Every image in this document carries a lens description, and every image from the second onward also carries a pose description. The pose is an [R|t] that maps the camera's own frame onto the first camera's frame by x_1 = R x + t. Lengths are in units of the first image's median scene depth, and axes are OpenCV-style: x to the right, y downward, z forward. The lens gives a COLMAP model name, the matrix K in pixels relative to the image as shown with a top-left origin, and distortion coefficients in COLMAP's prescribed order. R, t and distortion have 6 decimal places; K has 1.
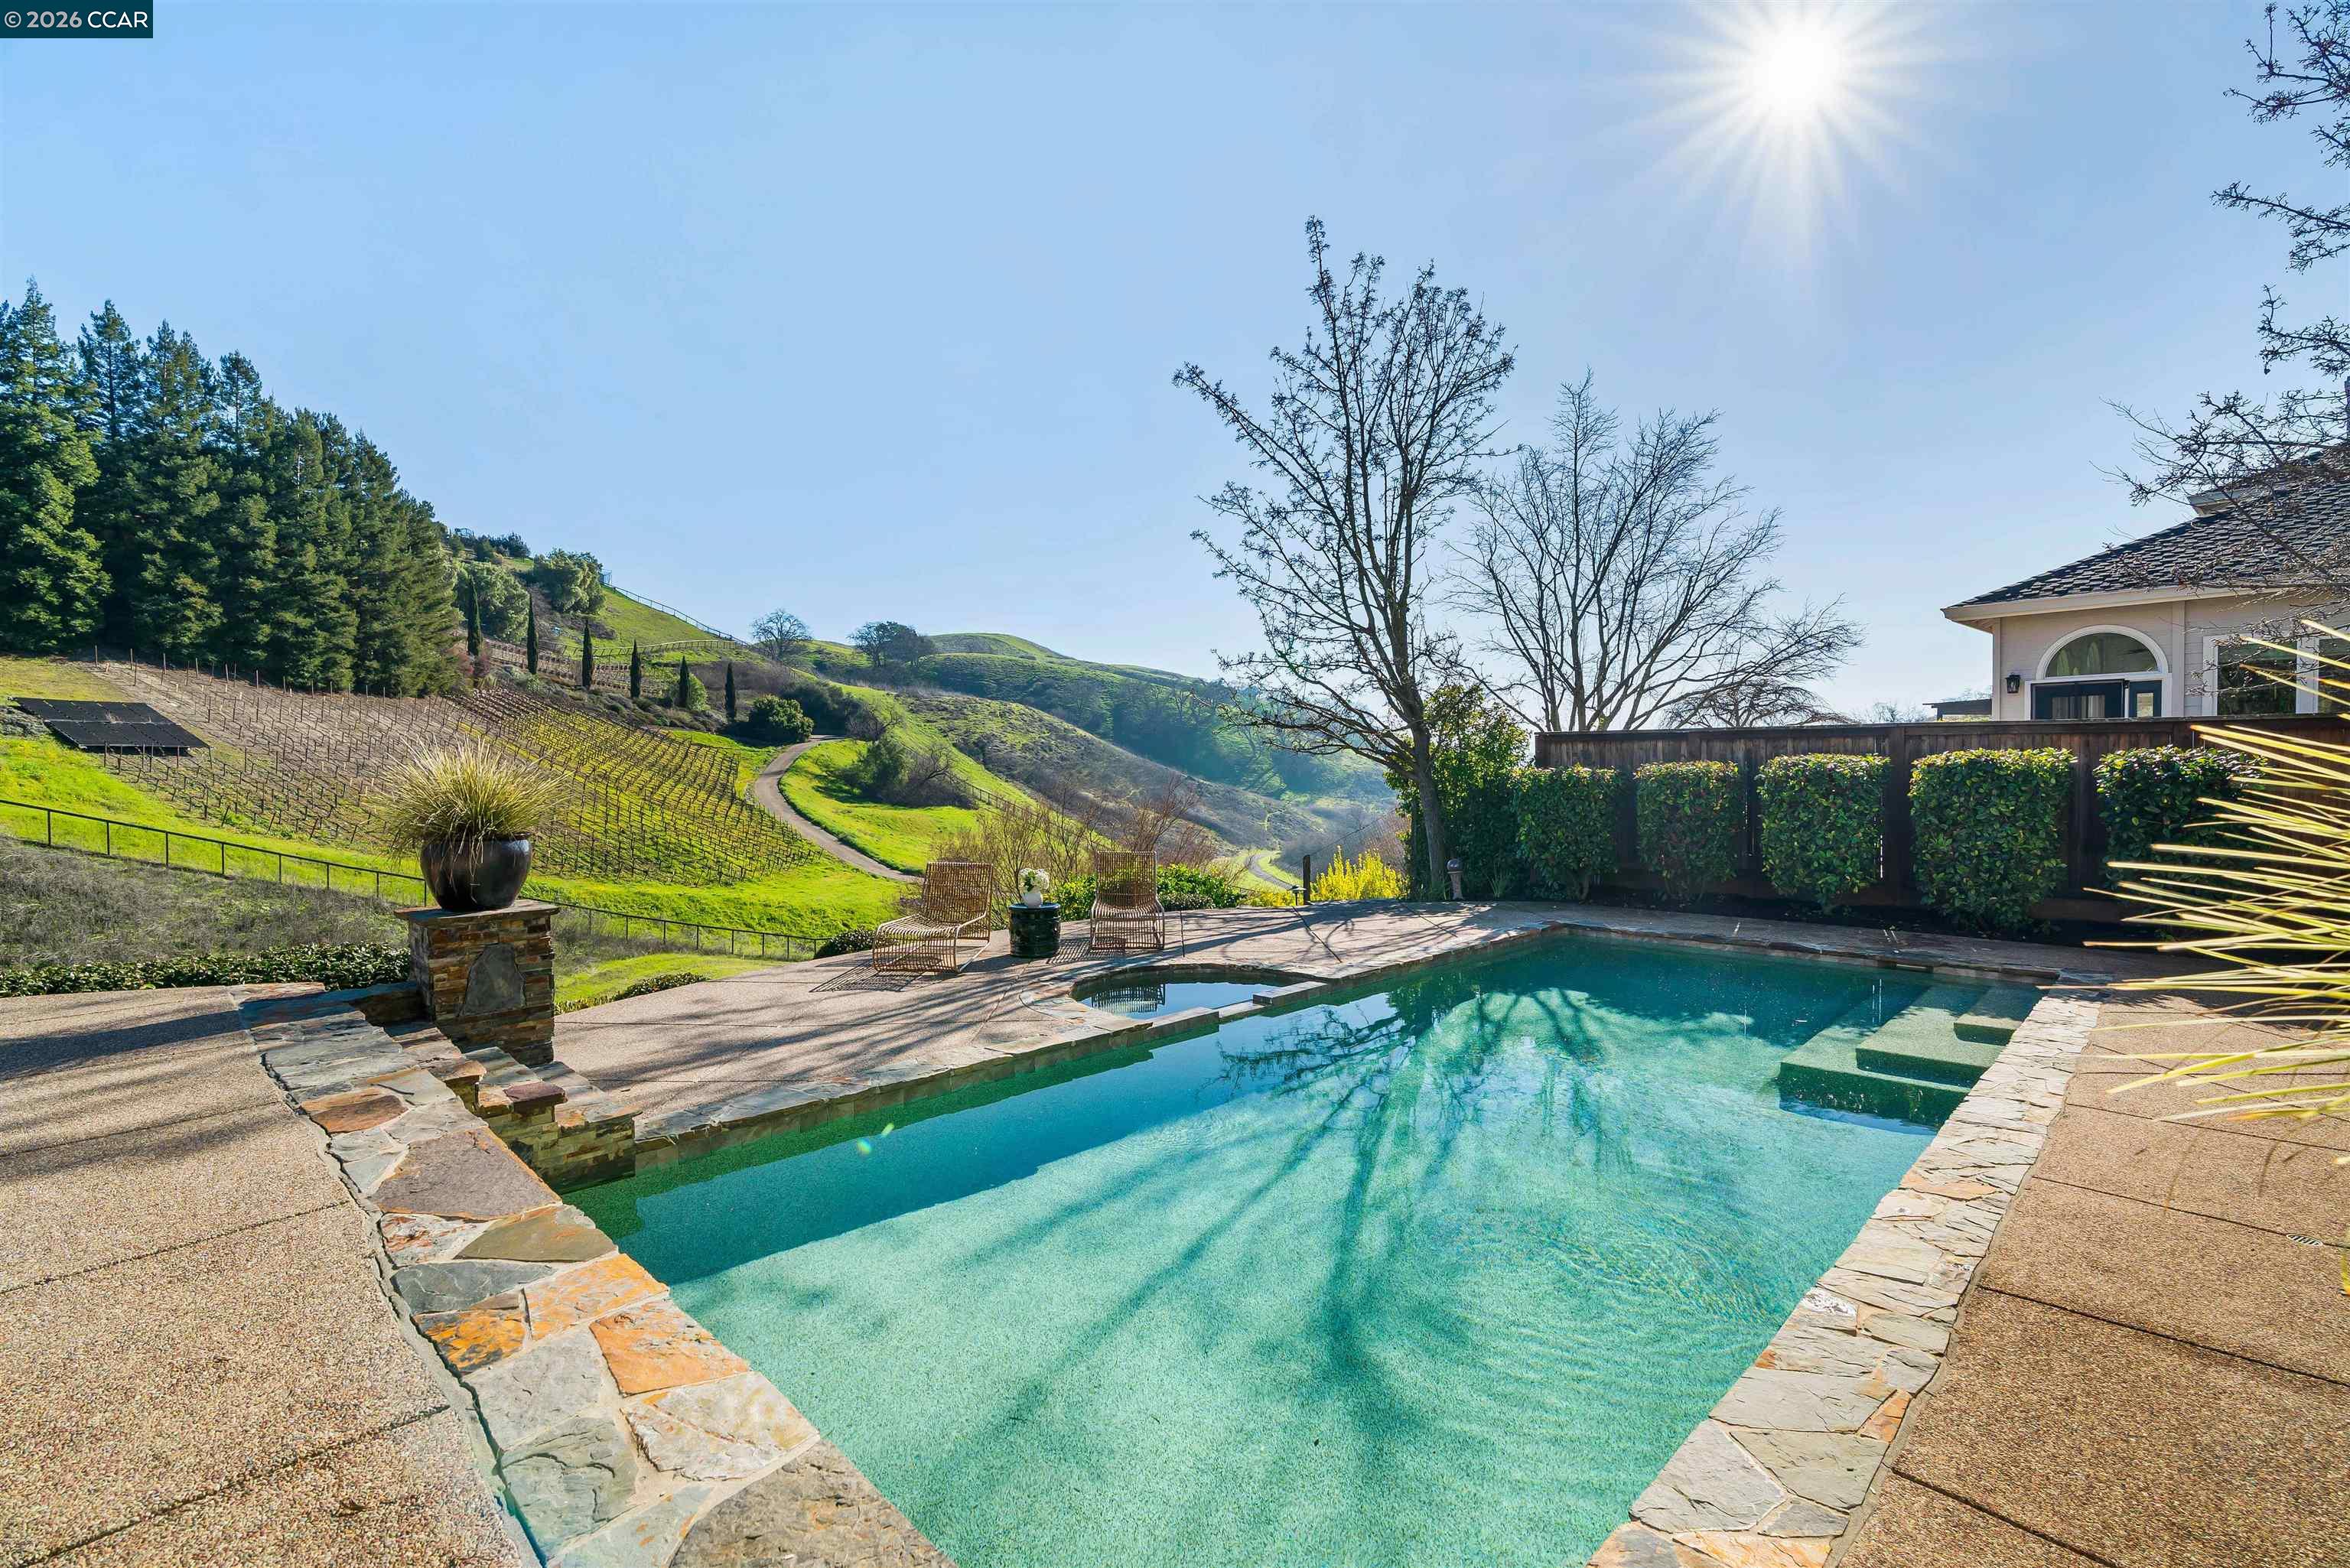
lens RADIAL K [[1061.2, 0, 1168.2], [0, 1061.2, 790.9], [0, 0, 1]] dist [-0.007807, 0.003176]
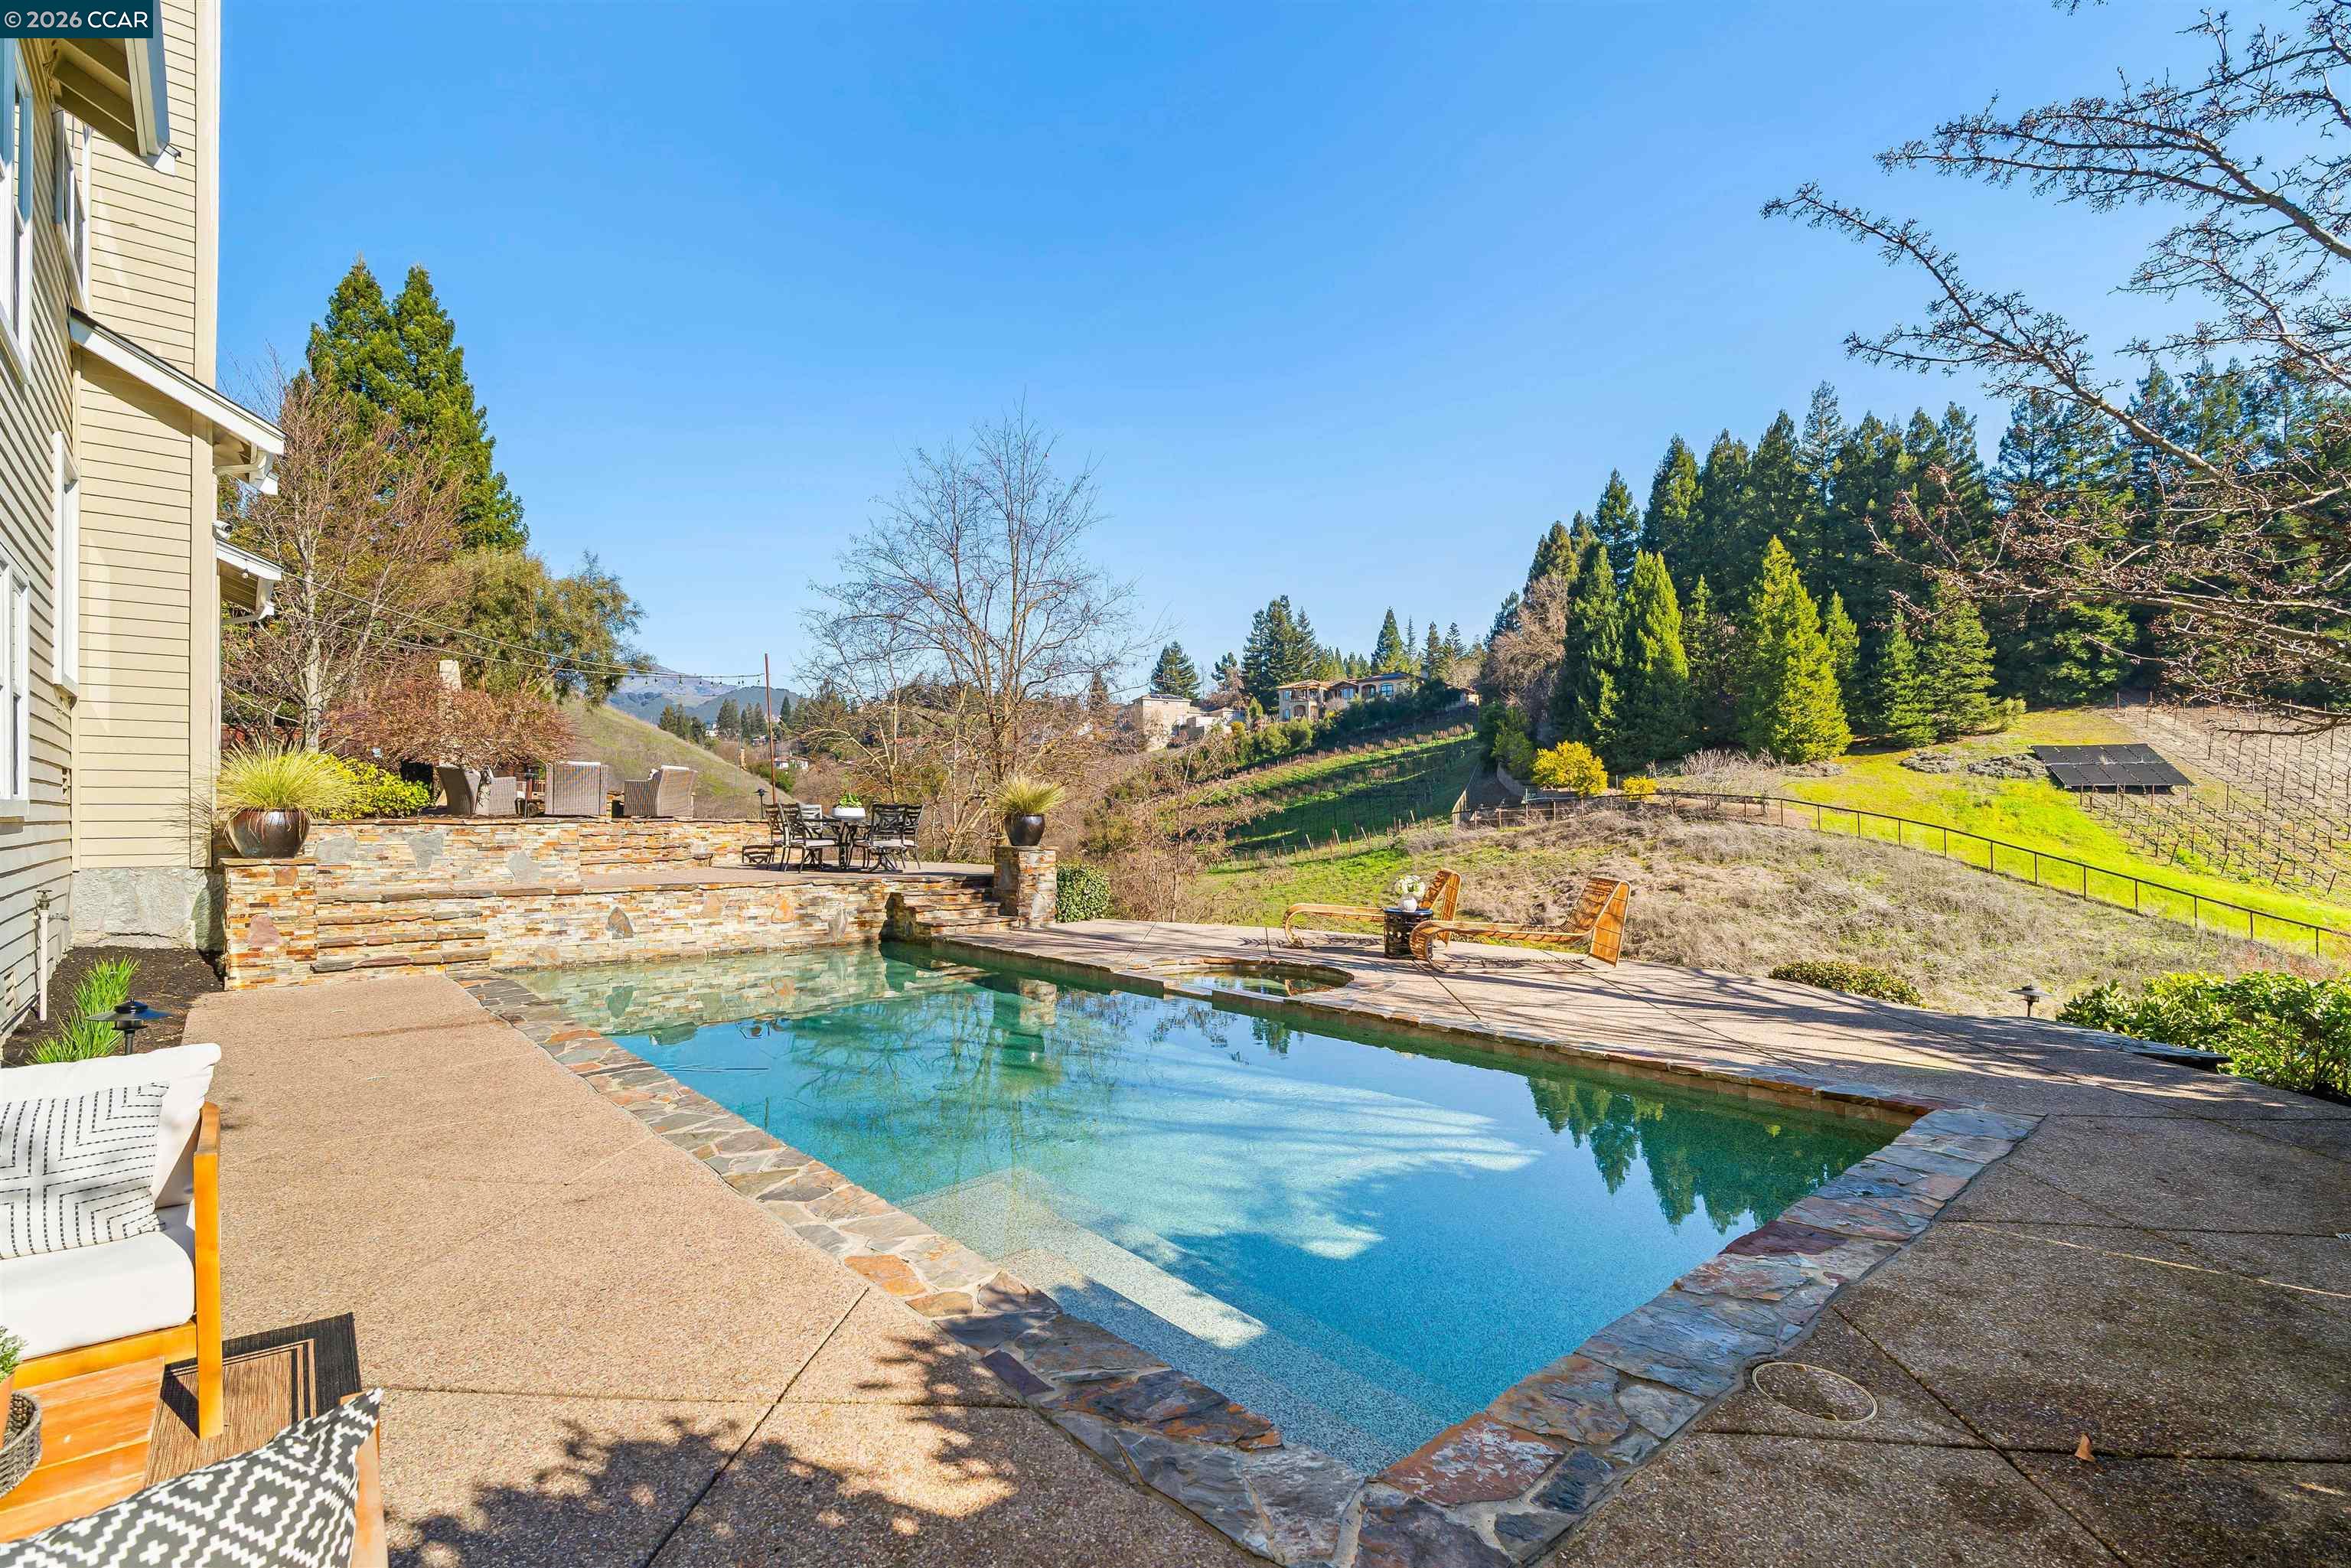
lens RADIAL K [[1061.7, 0, 1175.0], [0, 1061.7, 829.4], [0, 0, 1]] dist [-0.007807, 0.003176]
pose [[-0.050614, 0.019785, -0.998522, 0.101856], [-0.022904, 0.999518, 0.020965, 0.000829], [0.998456, 0.023931, -0.050136, 0.090606]]
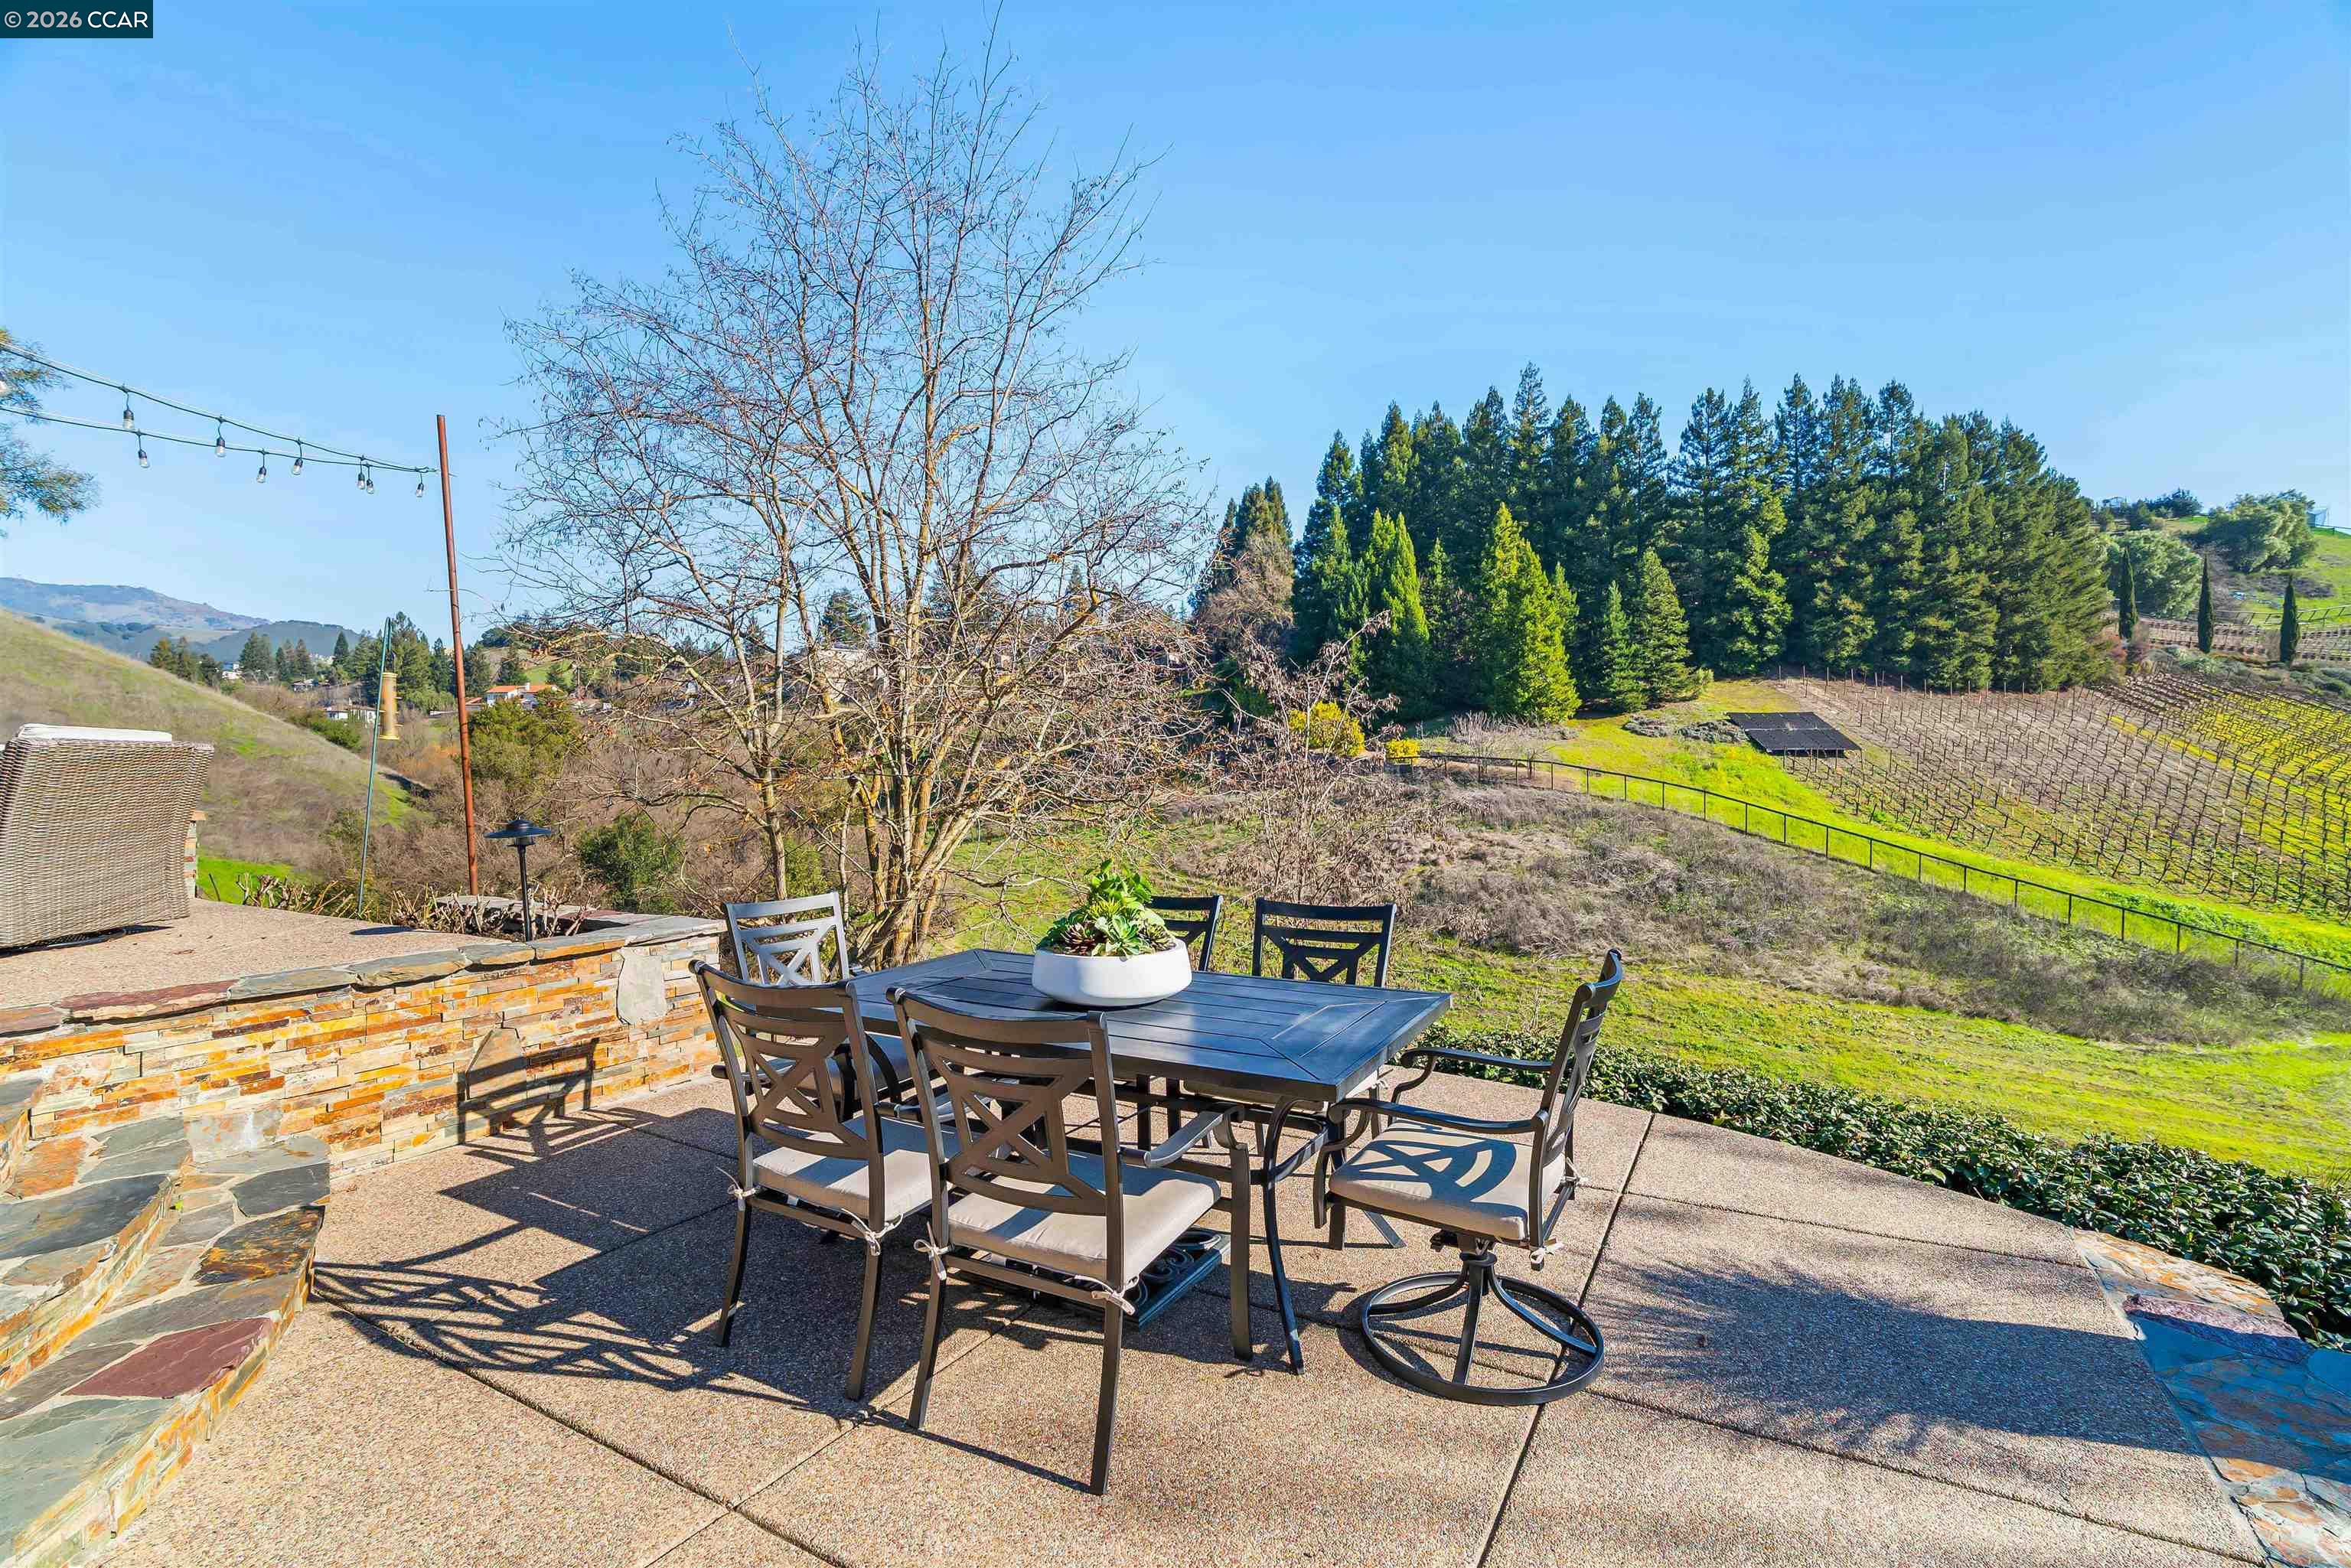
lens RADIAL K [[1061.7, 0, 1182.9], [0, 1061.7, 791.4], [0, 0, 1]] dist [-0.007807, 0.003176]
pose [[0.266225, 0.023144, -0.963633, -0.028378], [-0.019823, 0.999632, 0.018532, -0.003488], [0.963707, 0.014169, 0.266586, 0.023716]]
